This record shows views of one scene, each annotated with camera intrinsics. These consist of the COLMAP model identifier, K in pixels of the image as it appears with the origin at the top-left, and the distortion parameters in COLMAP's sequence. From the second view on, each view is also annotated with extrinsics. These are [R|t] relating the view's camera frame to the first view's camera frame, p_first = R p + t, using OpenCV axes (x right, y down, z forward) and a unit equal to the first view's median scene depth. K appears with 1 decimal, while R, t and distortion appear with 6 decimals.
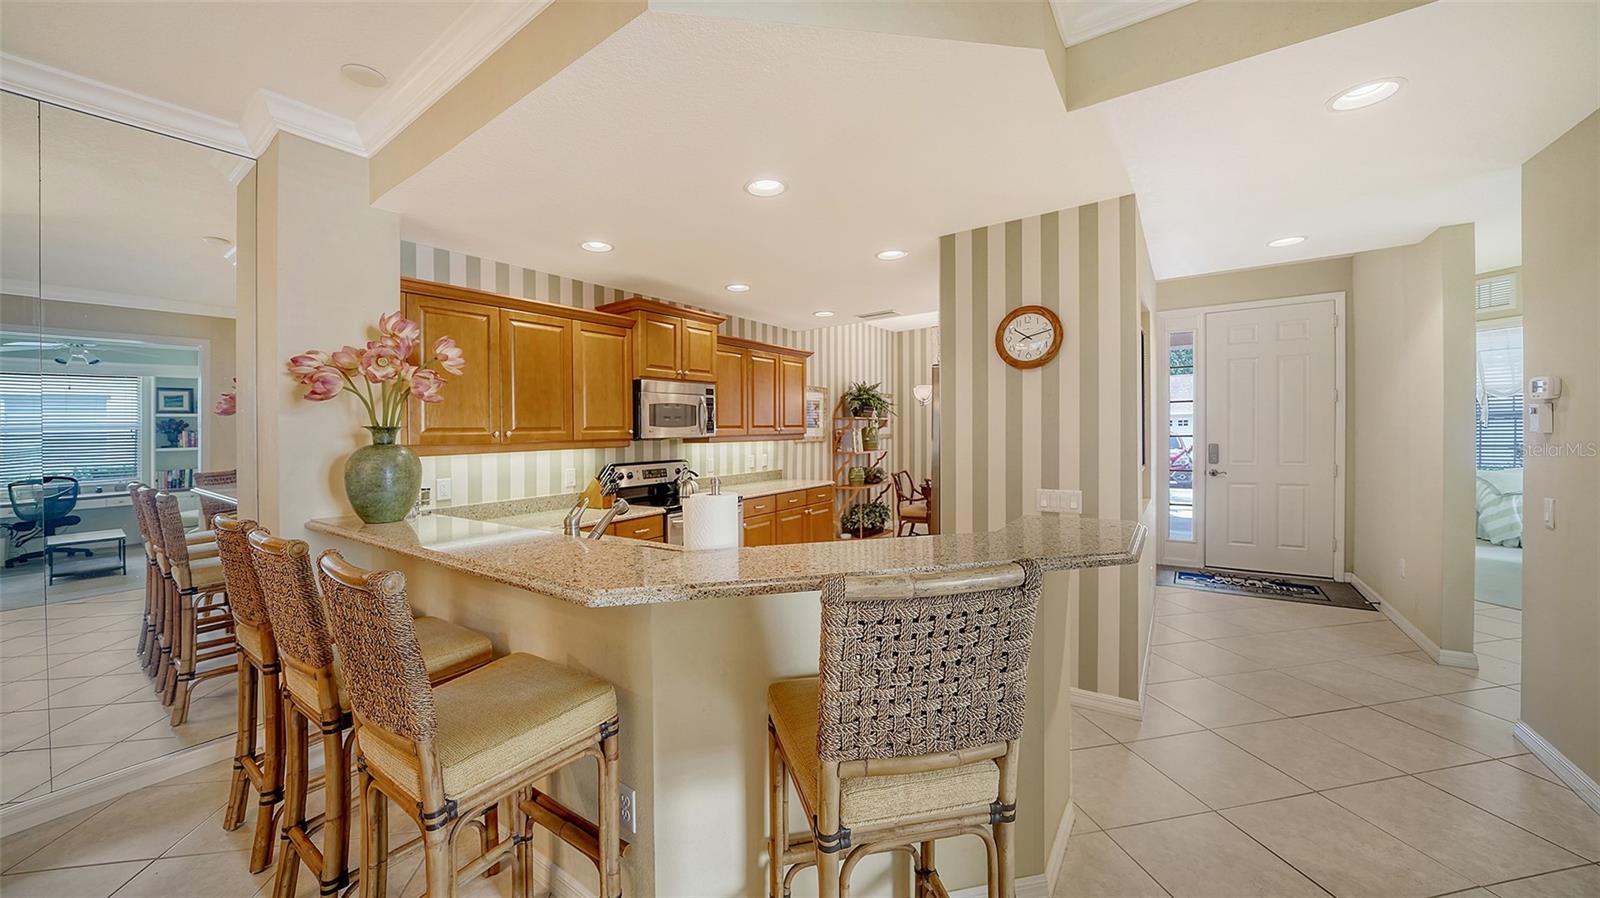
lens RADIAL K [[559.9, 0, 772.3], [0, 559.9, 447.1], [0, 0, 1]] dist [-0.024548, 0.000226]
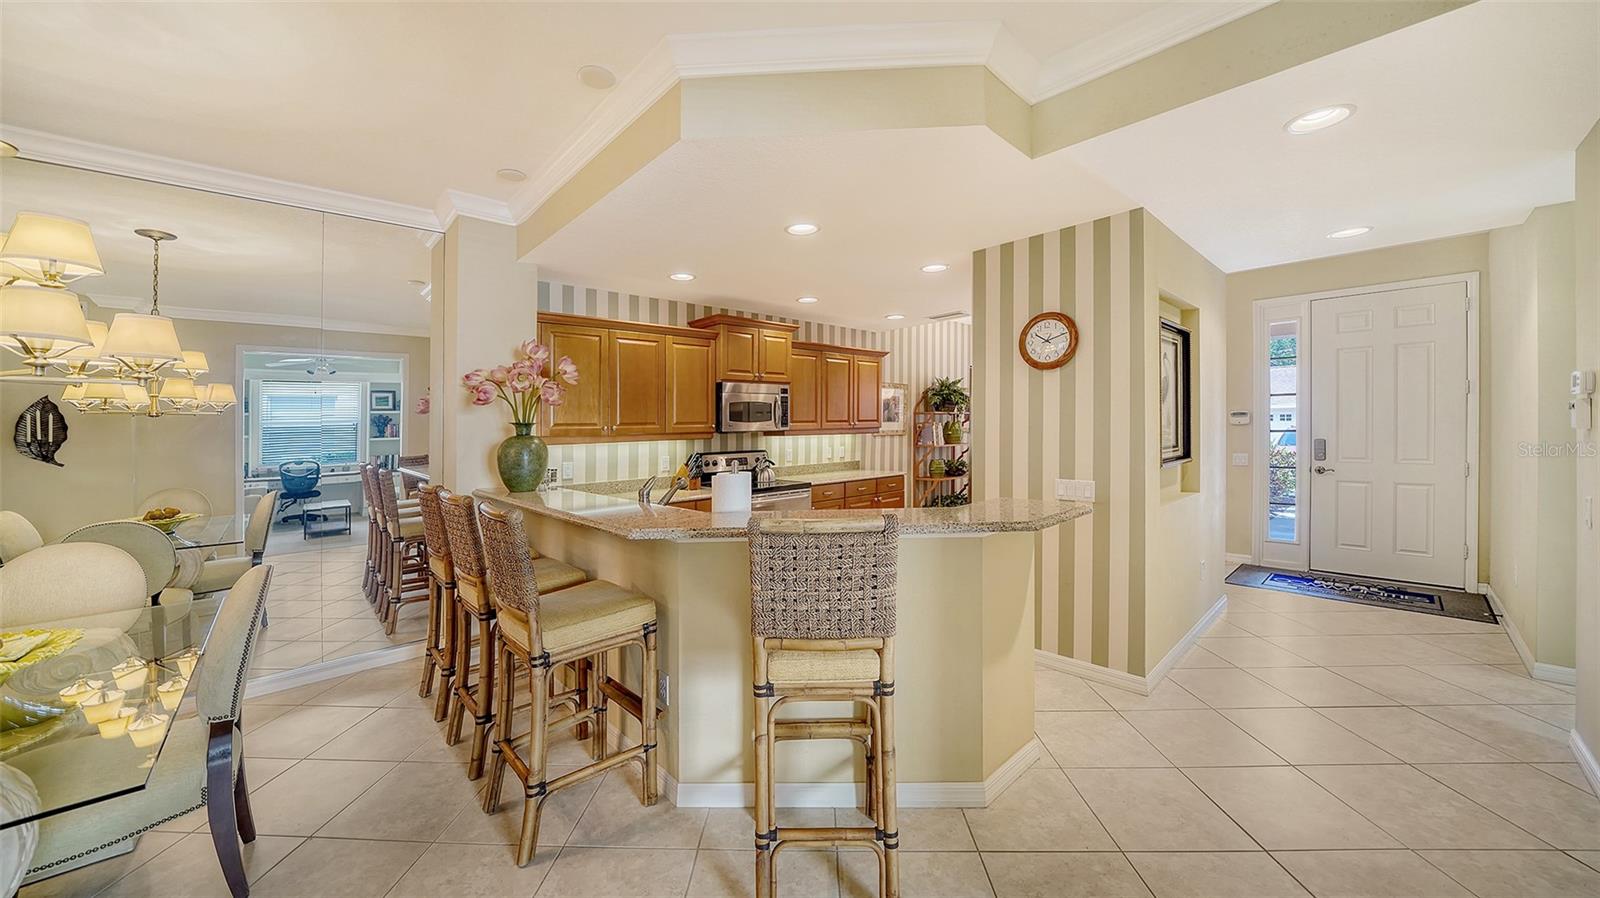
lens RADIAL K [[559.9, 0, 775.1], [0, 559.9, 433.7], [0, 0, 1]] dist [-0.024548, 0.000226]
pose [[0.978309, 0.003734, -0.207115, 0.154412], [-0.006260, 0.999914, -0.011545, 0.001904], [0.207054, 0.012592, 0.978248, -0.178051]]
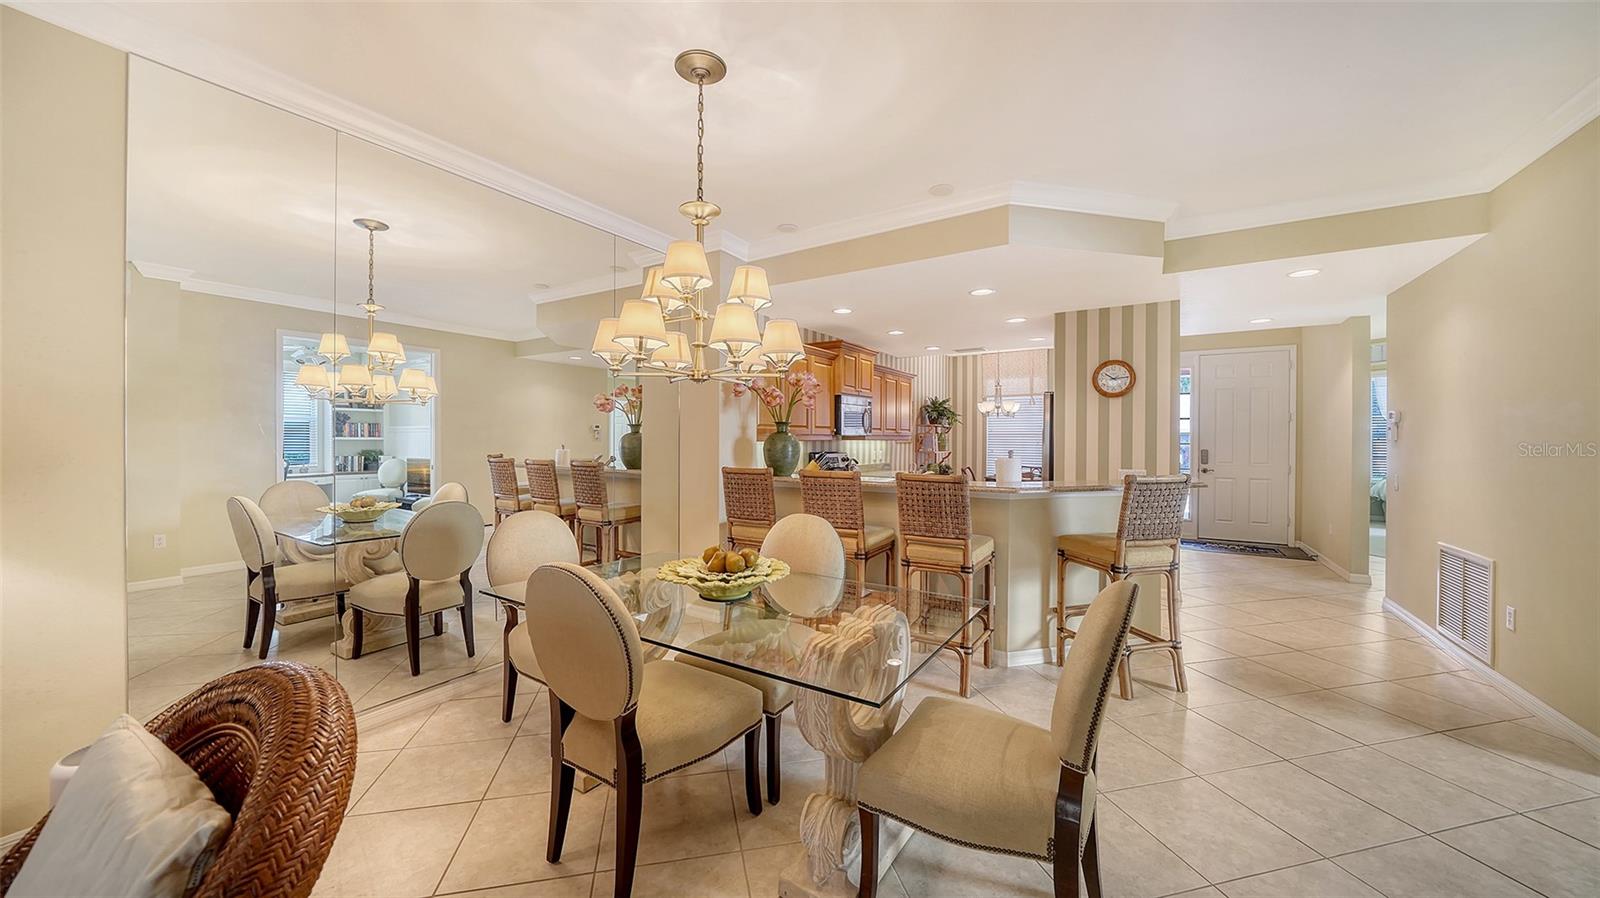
lens RADIAL K [[559.9, 0, 774.3], [0, 559.9, 444.9], [0, 0, 1]] dist [-0.024548, 0.000226]
pose [[0.998756, 0.021143, 0.045166, -0.606860], [-0.020423, 0.999658, -0.016351, 0.048054], [-0.045497, 0.015408, 0.998846, -0.594581]]
